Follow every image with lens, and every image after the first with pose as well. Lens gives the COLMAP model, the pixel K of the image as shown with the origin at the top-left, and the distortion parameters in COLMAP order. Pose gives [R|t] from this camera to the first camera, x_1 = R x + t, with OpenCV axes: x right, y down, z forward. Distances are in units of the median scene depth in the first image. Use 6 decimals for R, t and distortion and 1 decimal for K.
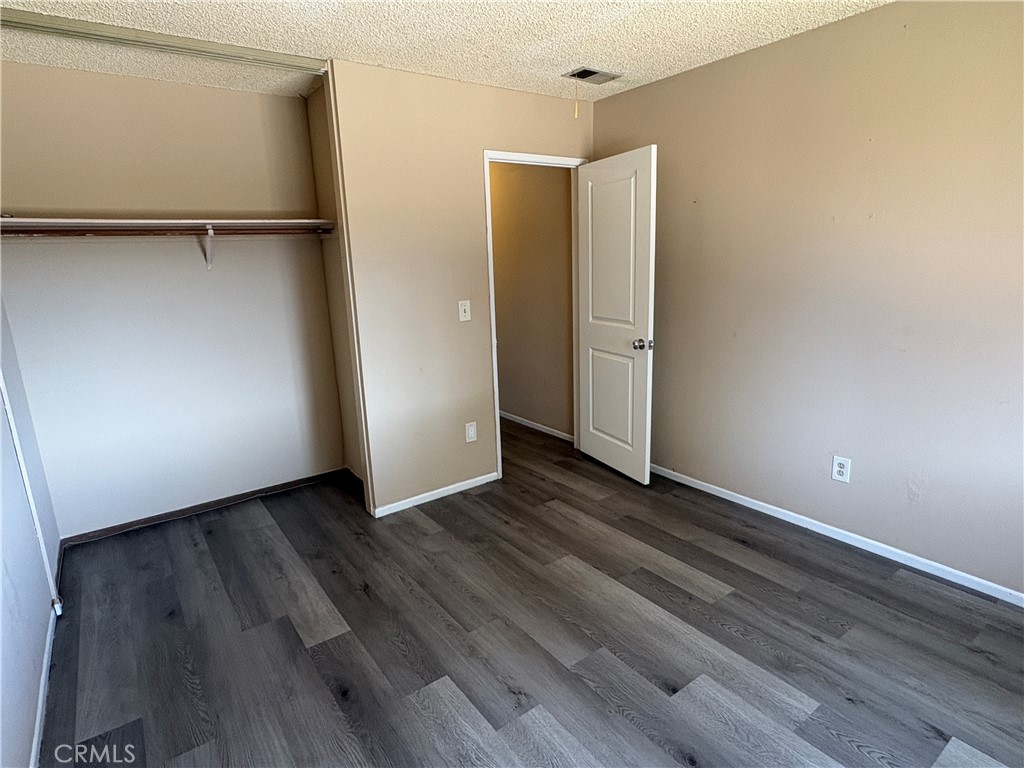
lens RADIAL K [[560.0, 0, 512.0], [0, 560.0, 384.0], [0, 0, 1]] dist [-0.000533, -0.000166]
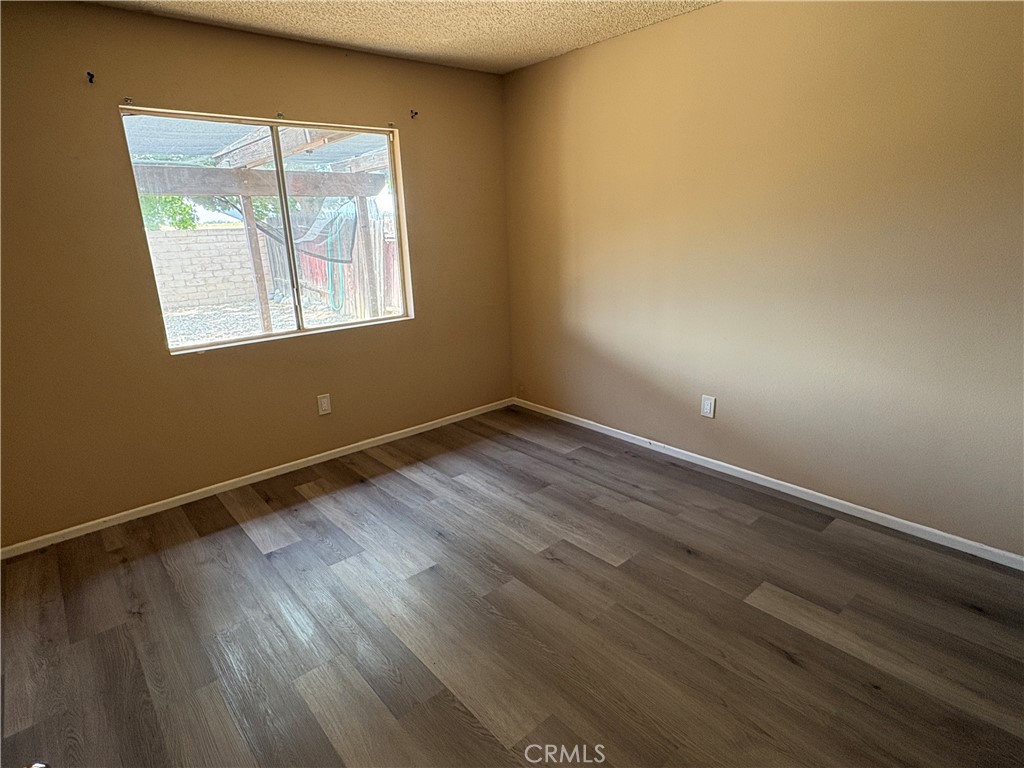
lens RADIAL K [[560.0, 0, 512.0], [0, 560.0, 384.0], [0, 0, 1]] dist [-0.000533, -0.000166]
pose [[-0.993563, 0.093902, -0.063364, 0.127739], [0.050671, 0.868669, 0.492794, -0.368922], [0.101317, 0.486411, -0.867836, 1.630777]]
